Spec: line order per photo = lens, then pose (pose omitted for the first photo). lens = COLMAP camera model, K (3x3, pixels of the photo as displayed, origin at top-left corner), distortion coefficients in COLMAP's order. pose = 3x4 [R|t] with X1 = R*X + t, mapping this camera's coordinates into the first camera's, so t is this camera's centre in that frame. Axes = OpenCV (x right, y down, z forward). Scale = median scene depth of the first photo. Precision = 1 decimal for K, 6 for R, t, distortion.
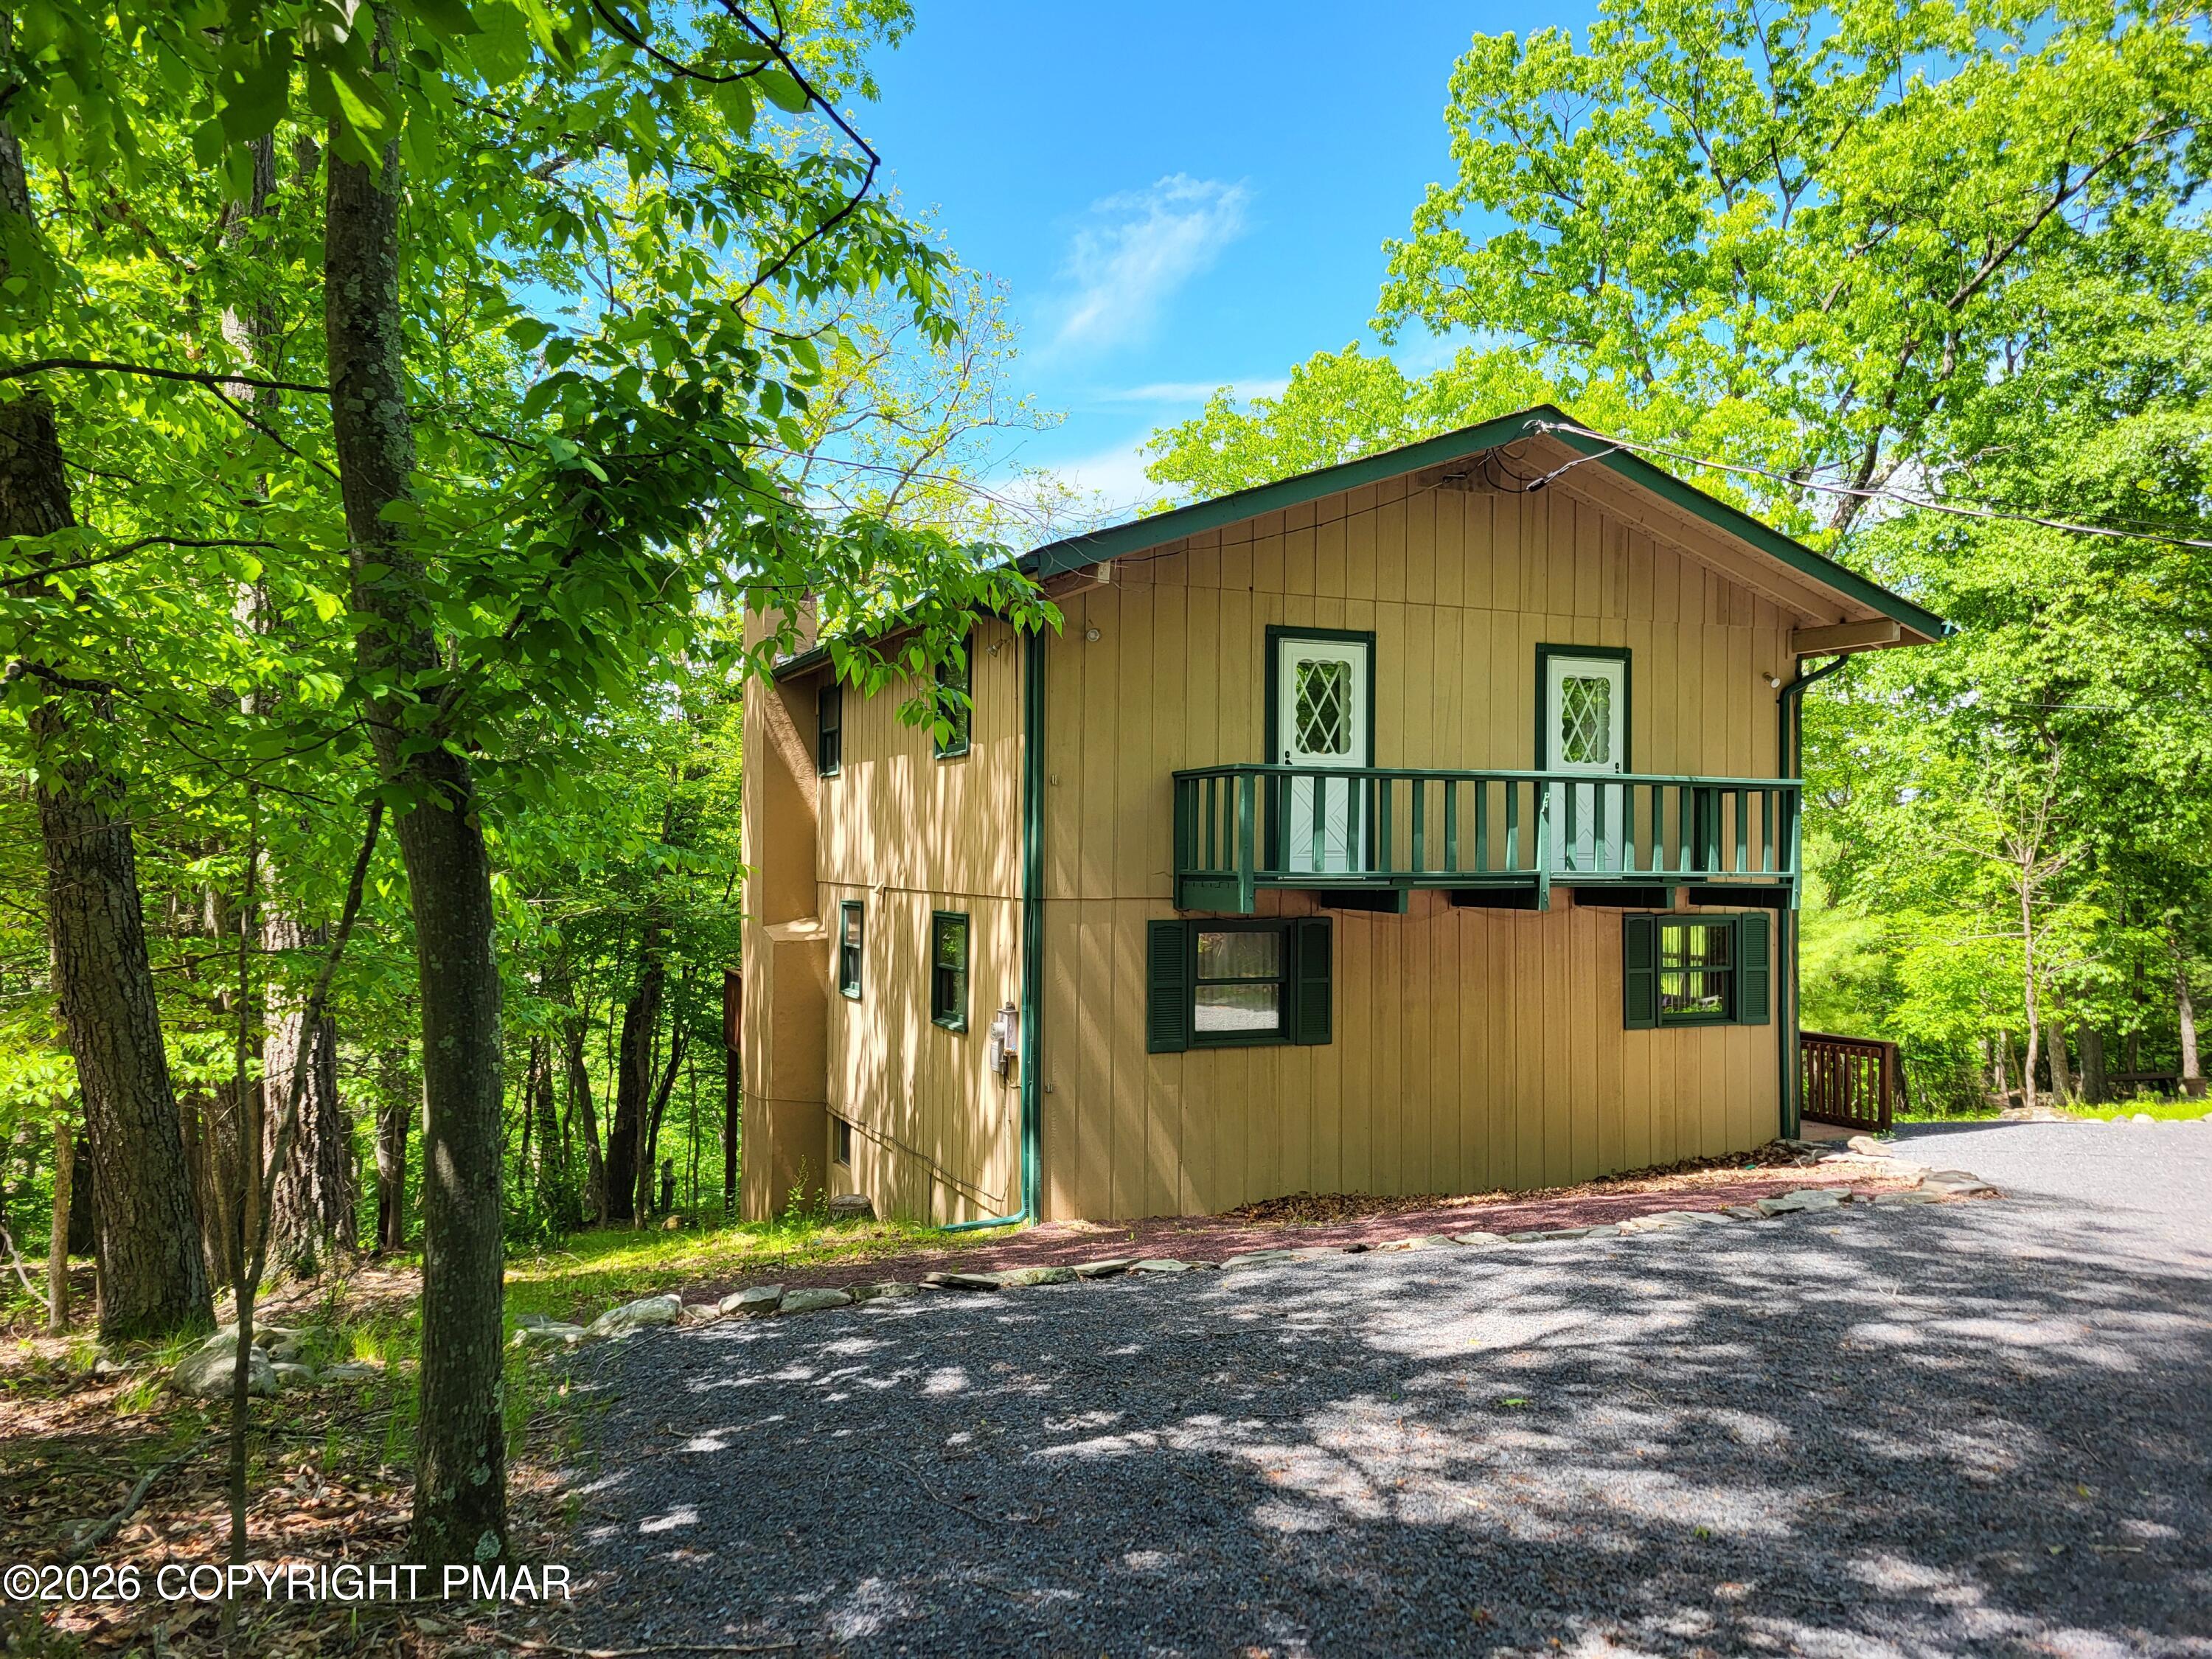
lens RADIAL K [[1684.5, 0, 1122.1], [0, 1684.5, 800.6], [0, 0, 1]] dist [0.042029, -0.015287]
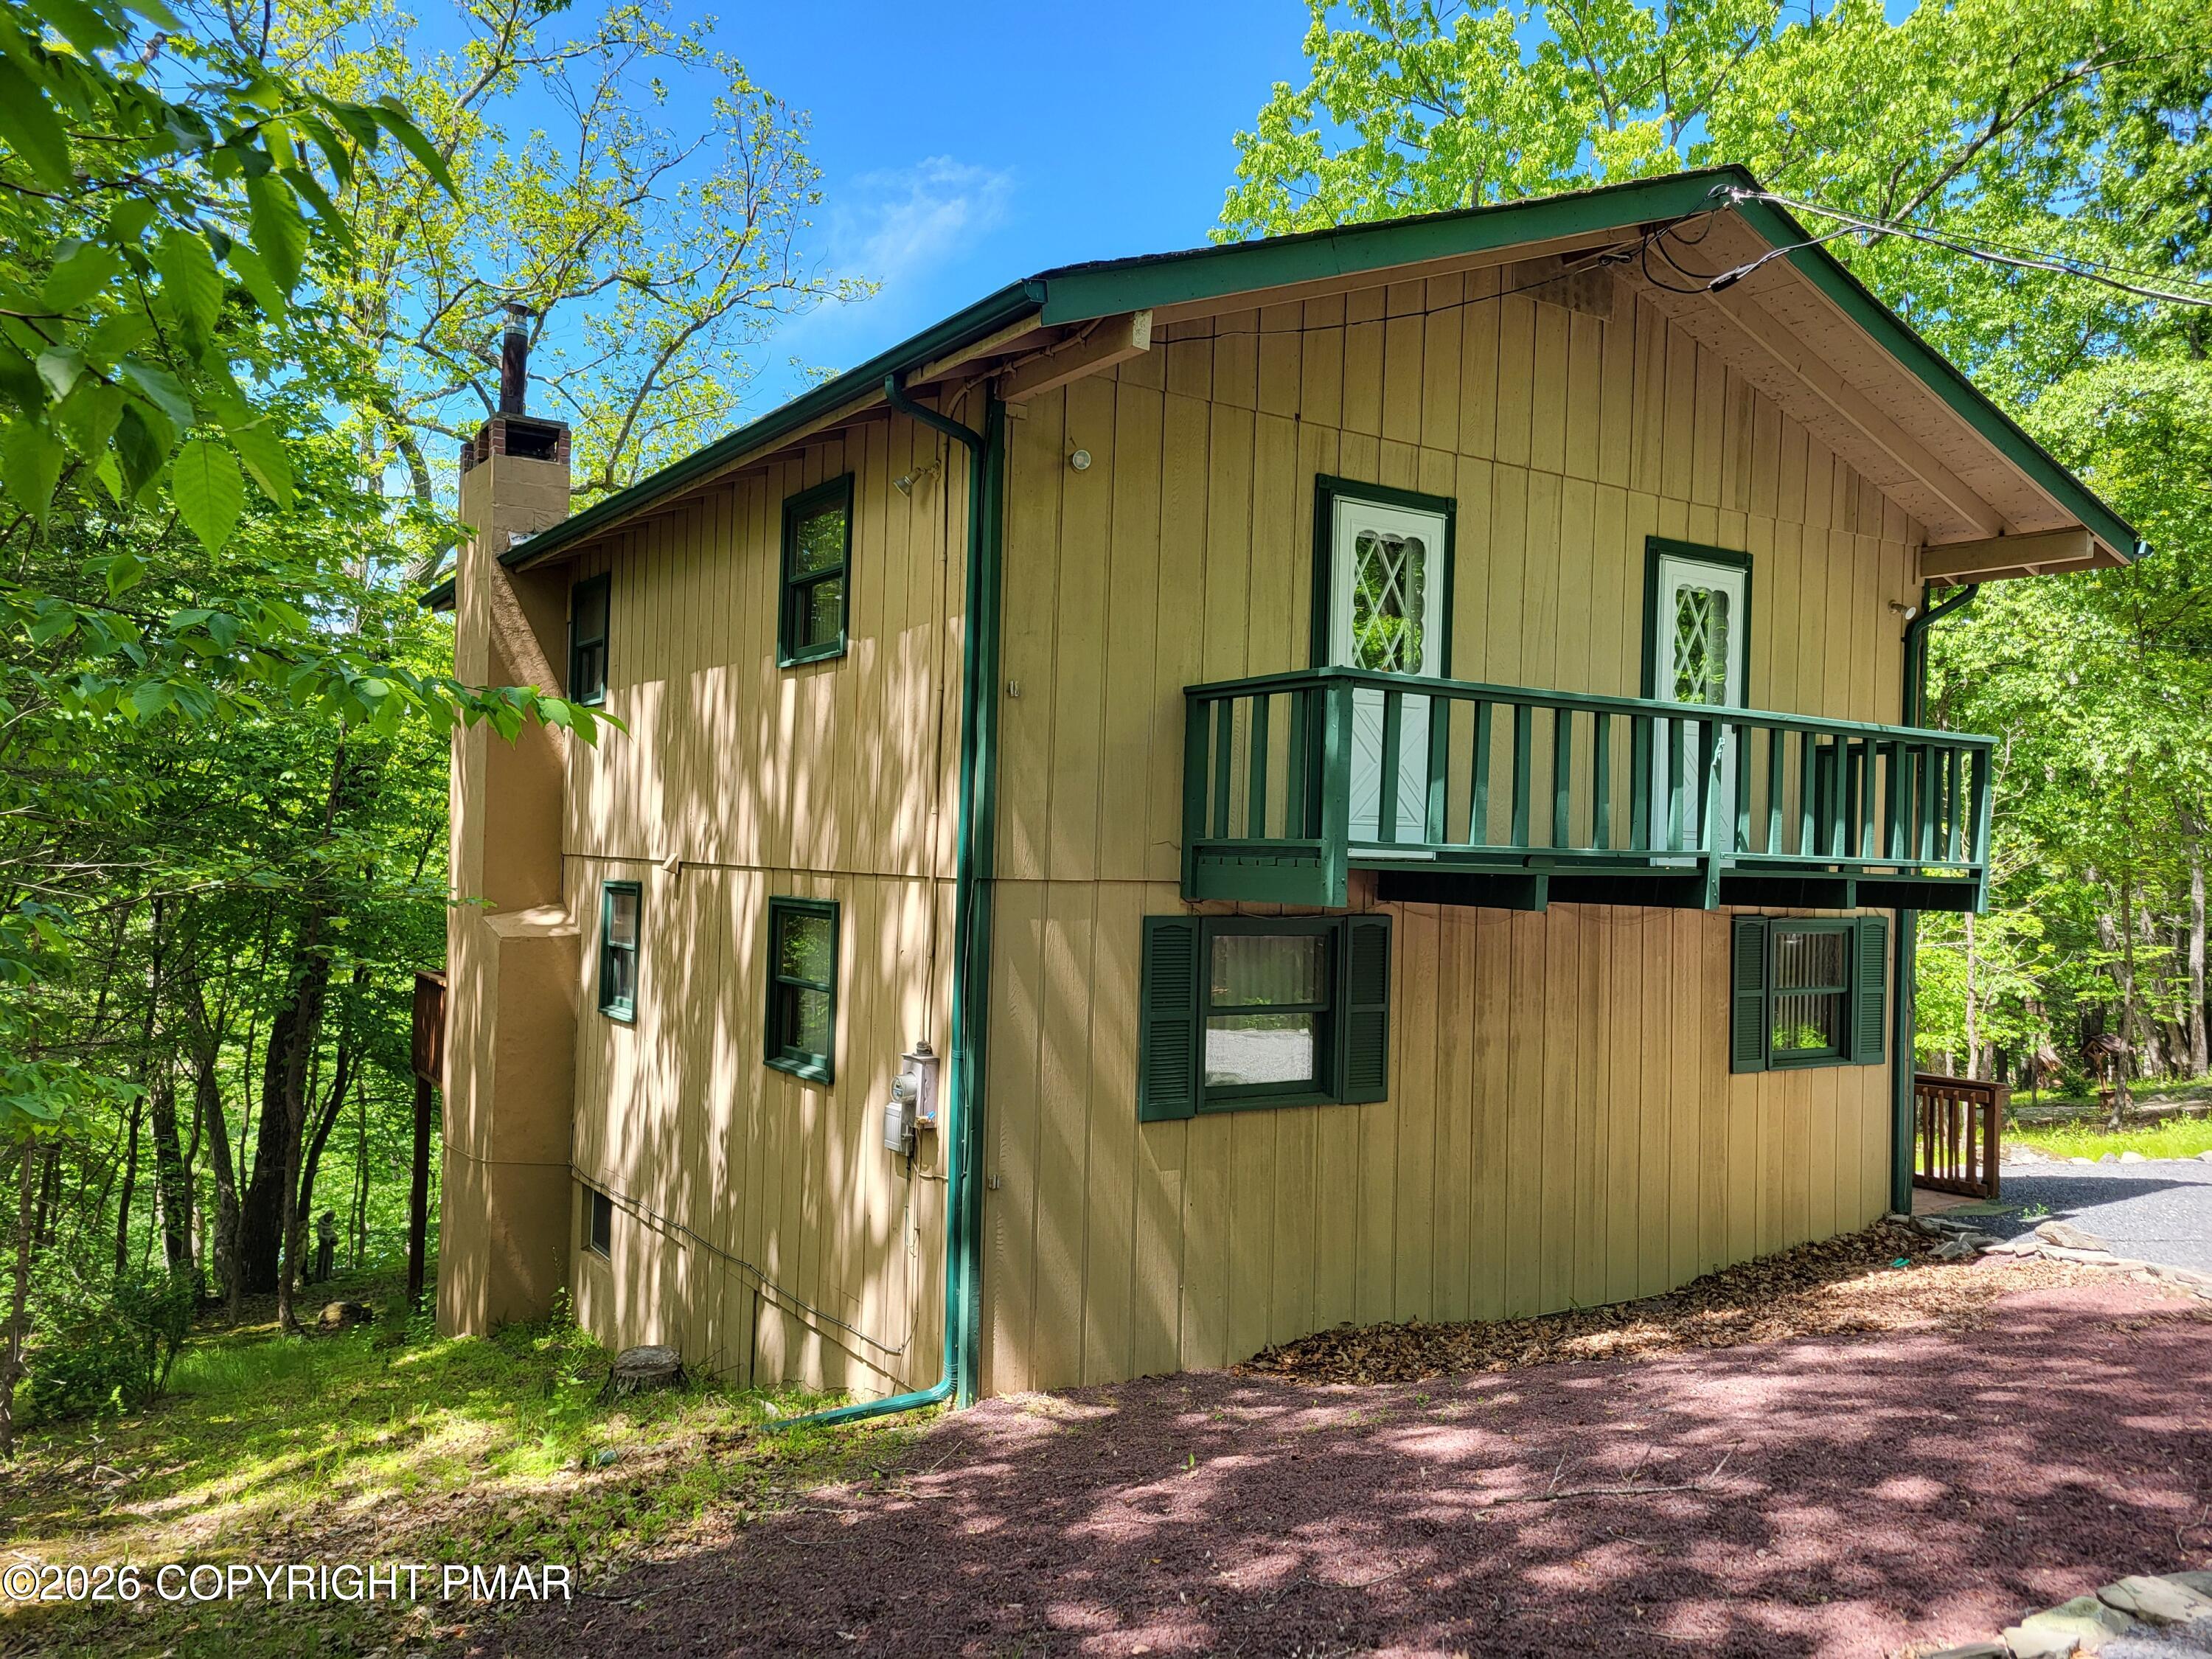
lens RADIAL K [[1670.3, 0, 1123.1], [0, 1670.3, 820.7], [0, 0, 1]] dist [0.058618, -0.037461]
pose [[0.984371, 0.024143, 0.174442, -0.089559], [-0.026563, 0.999580, 0.011550, 0.023720], [-0.174090, -0.016003, 0.984600, 0.319658]]
